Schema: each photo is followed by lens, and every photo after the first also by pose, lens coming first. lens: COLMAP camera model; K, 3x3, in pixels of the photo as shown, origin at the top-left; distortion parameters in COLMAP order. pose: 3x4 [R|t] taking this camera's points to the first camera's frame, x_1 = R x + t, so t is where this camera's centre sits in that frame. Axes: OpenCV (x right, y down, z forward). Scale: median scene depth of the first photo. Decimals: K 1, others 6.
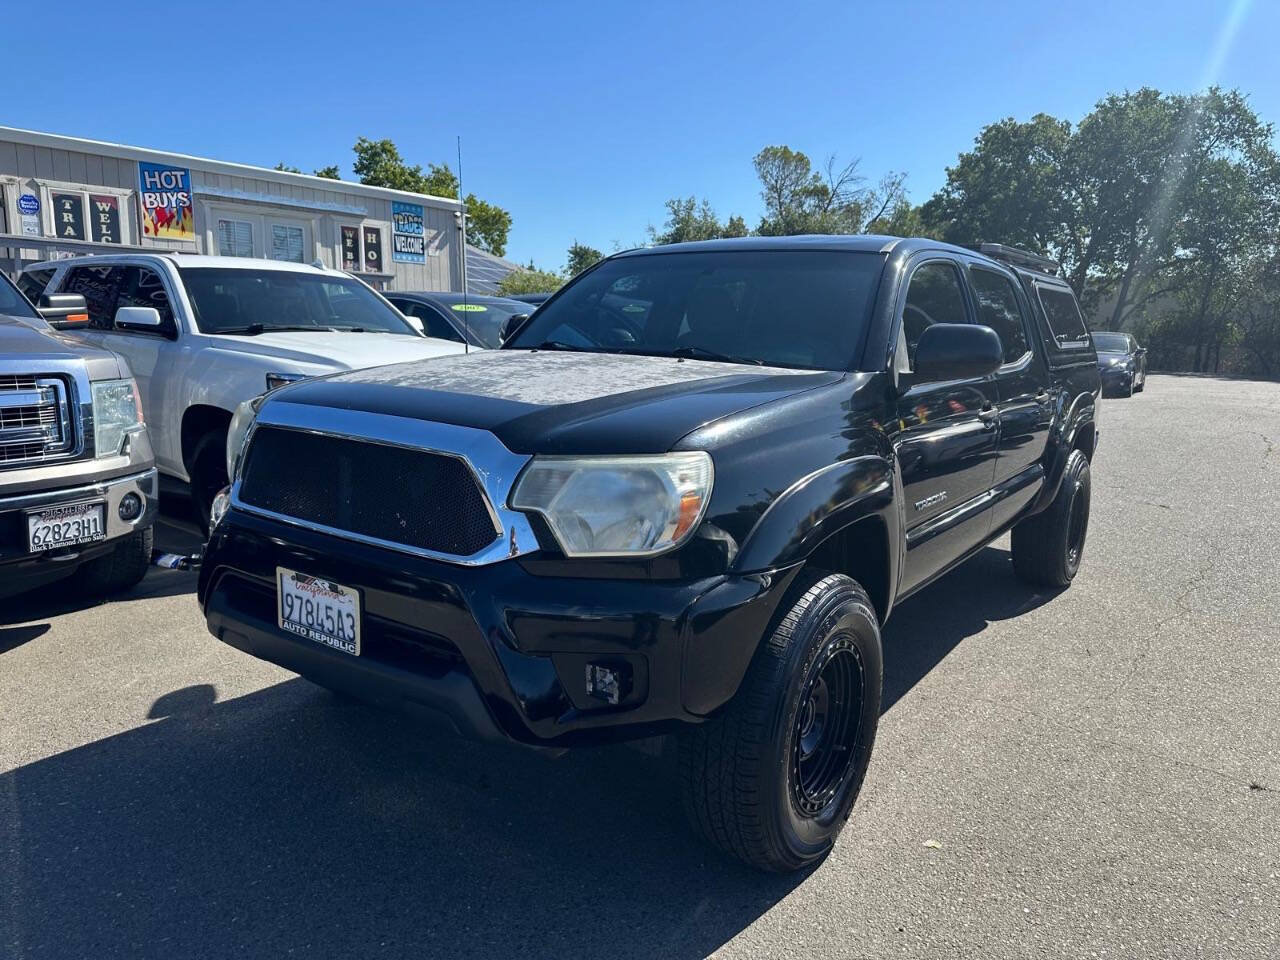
lens RADIAL K [[911.2, 0, 662.2], [0, 911.2, 449.4], [0, 0, 1]] dist [0.037586, -0.044308]
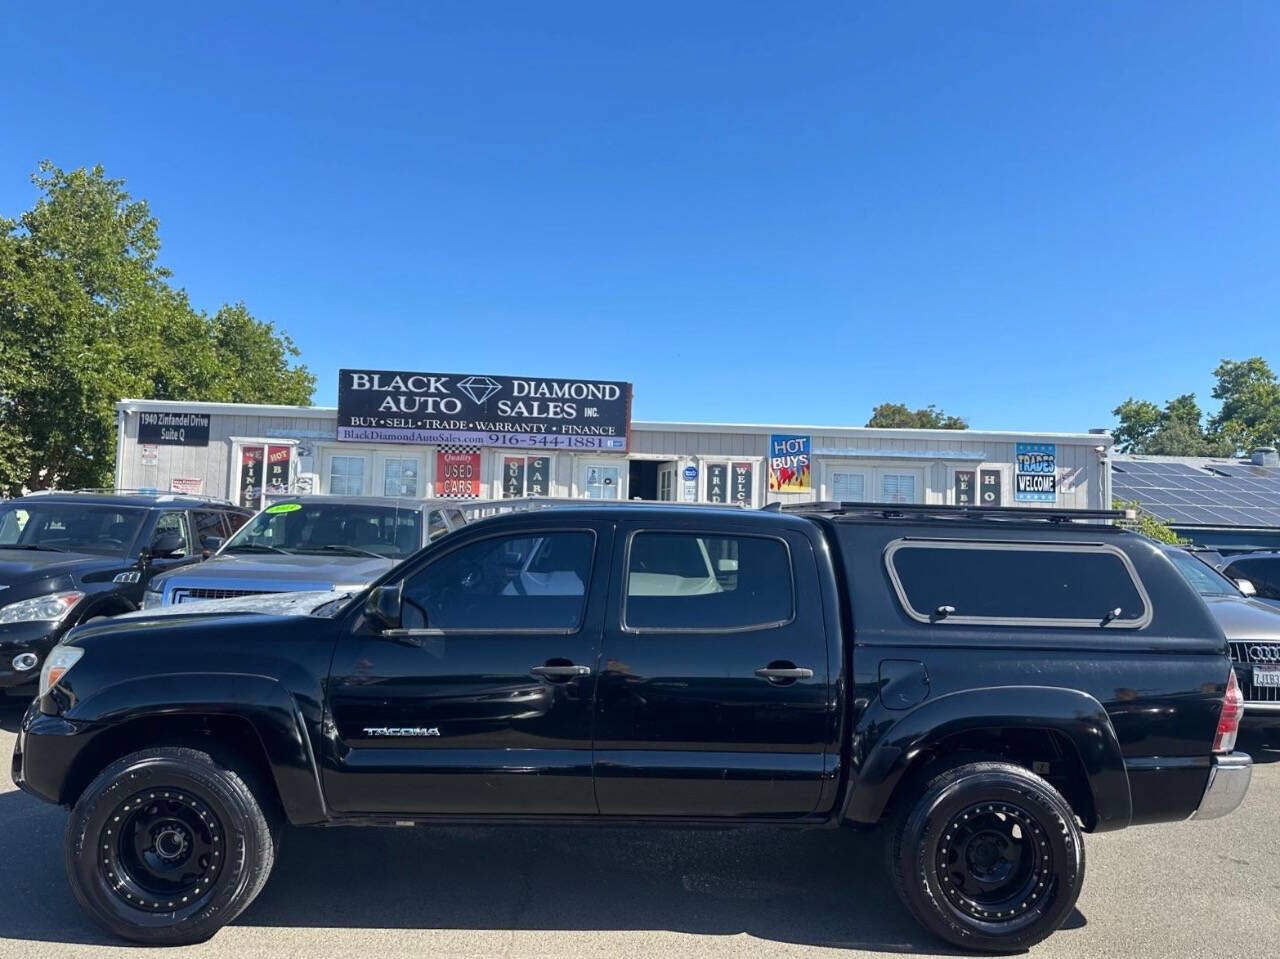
lens RADIAL K [[911.2, 0, 665.2], [0, 911.2, 474.1], [0, 0, 1]] dist [0.037586, -0.044308]
pose [[0.625668, -0.052661, -0.778310, 0.251688], [-0.120896, 0.979119, -0.163434, -0.020993], [0.770665, 0.196351, 0.606236, 0.079007]]
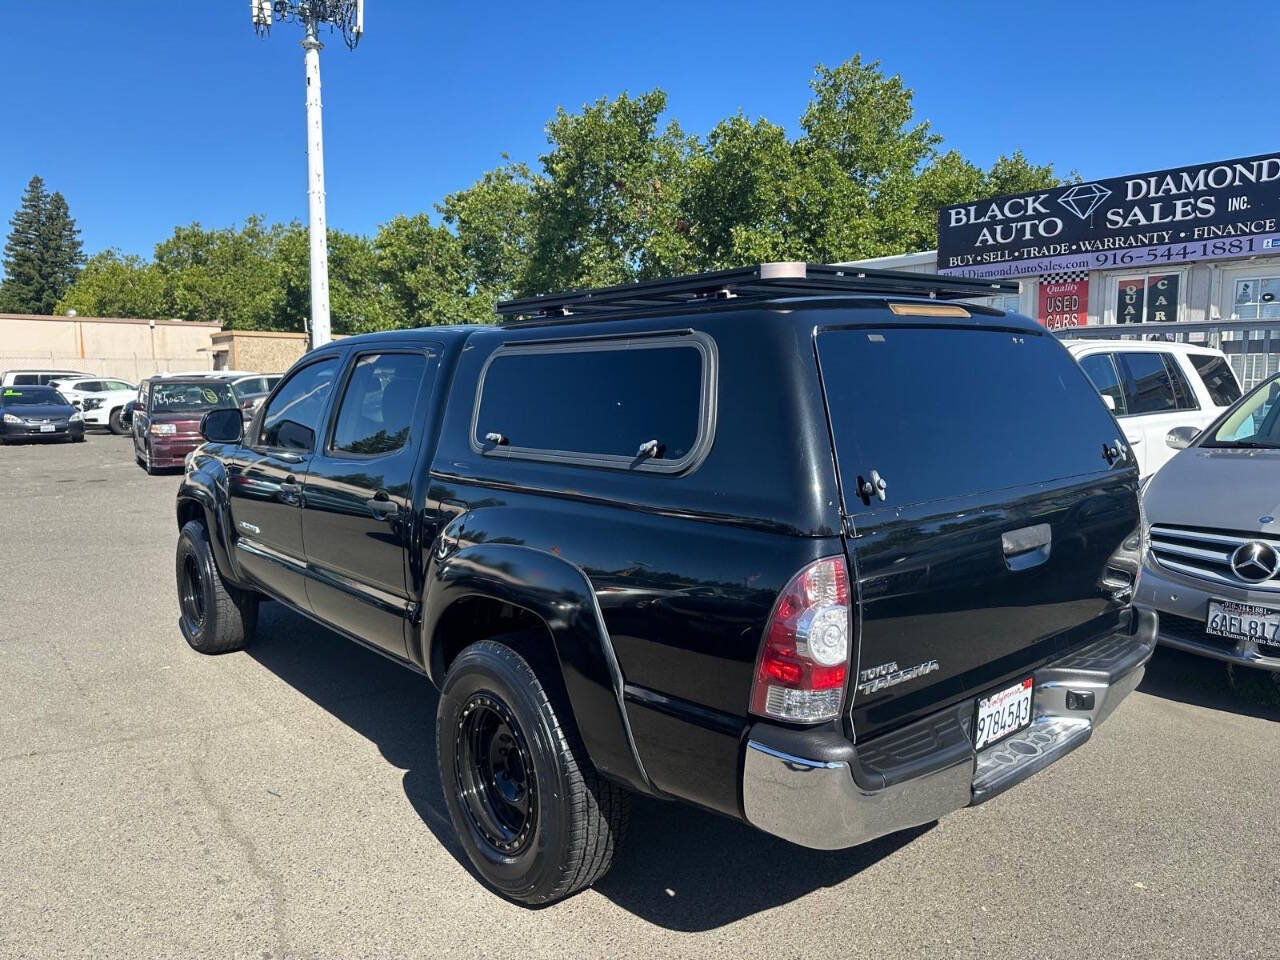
lens RADIAL K [[911.2, 0, 642.1], [0, 911.2, 473.2], [0, 0, 1]] dist [0.037586, -0.044308]
pose [[-0.252726, 0.077630, -0.964419, 0.267596], [-0.129067, 0.985163, 0.113121, -0.048366], [0.958891, 0.153063, -0.238957, 0.338356]]
